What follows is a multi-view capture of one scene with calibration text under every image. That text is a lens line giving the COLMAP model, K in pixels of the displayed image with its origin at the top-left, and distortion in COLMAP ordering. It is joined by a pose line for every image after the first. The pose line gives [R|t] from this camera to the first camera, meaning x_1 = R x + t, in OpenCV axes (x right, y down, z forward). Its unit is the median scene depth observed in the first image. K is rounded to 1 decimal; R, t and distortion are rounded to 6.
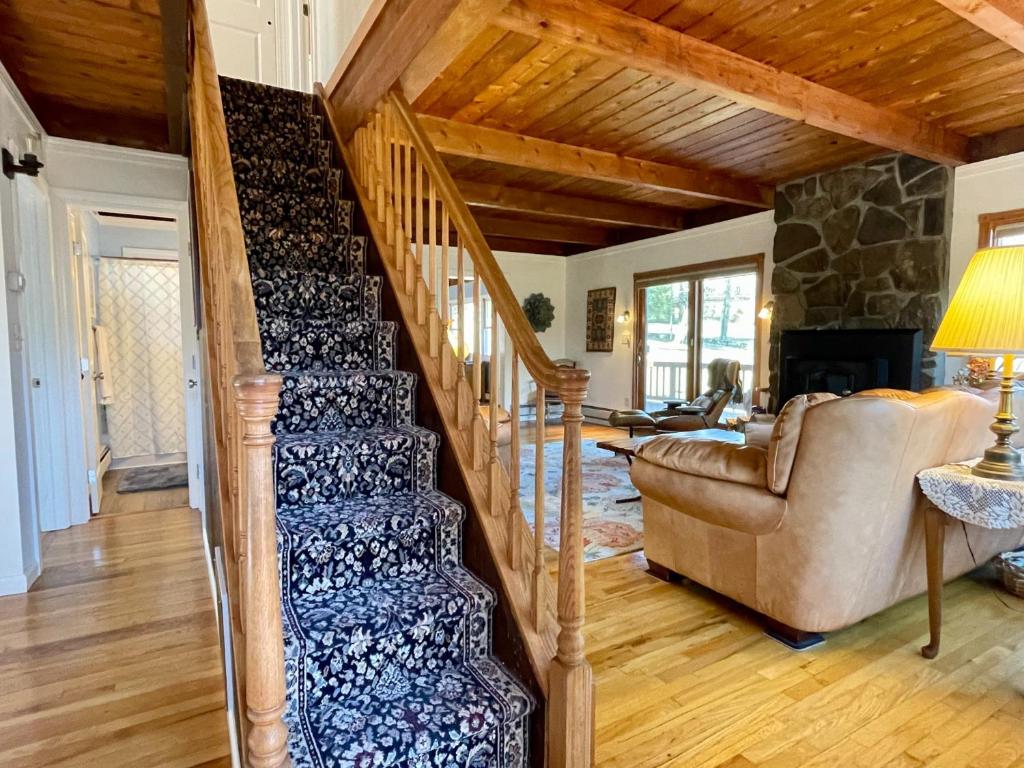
lens RADIAL K [[564.9, 0, 507.7], [0, 564.9, 386.9], [0, 0, 1]] dist [-0.021938, 0.010030]
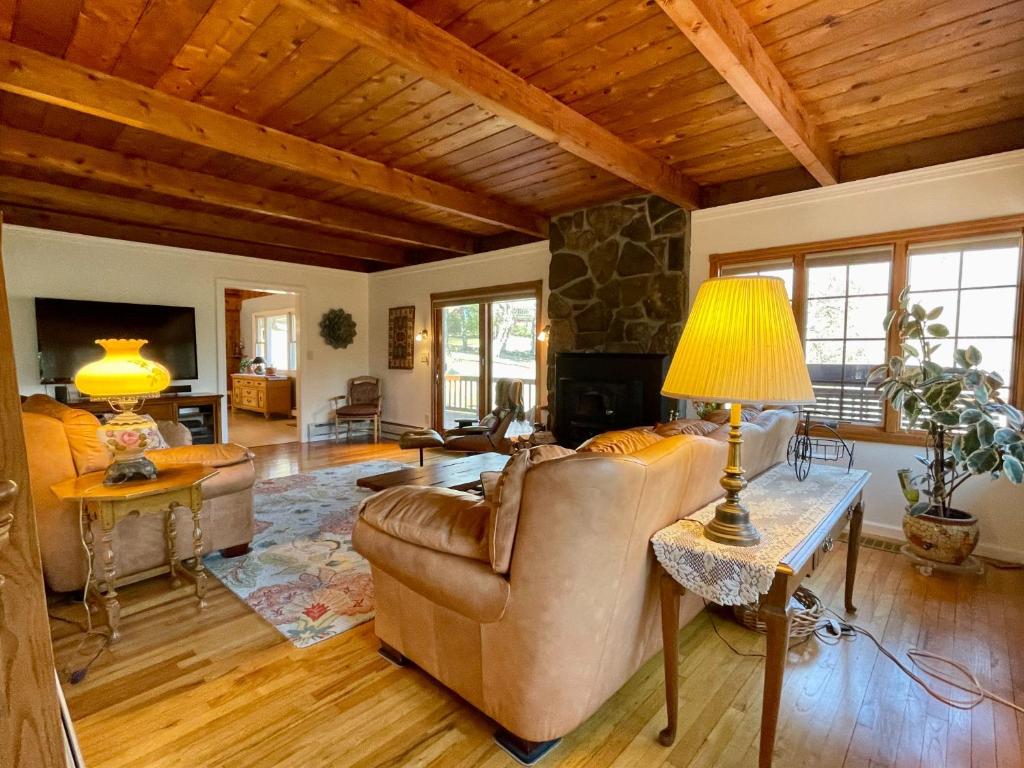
lens RADIAL K [[502.3, 0, 512.8], [0, 502.3, 384.8], [0, 0, 1]] dist [-0.015738, -0.002028]
pose [[0.949979, -0.008310, 0.312204, 0.153817], [0.013758, 0.999789, -0.015250, -0.036791], [-0.312011, 0.018782, 0.949893, 0.174822]]
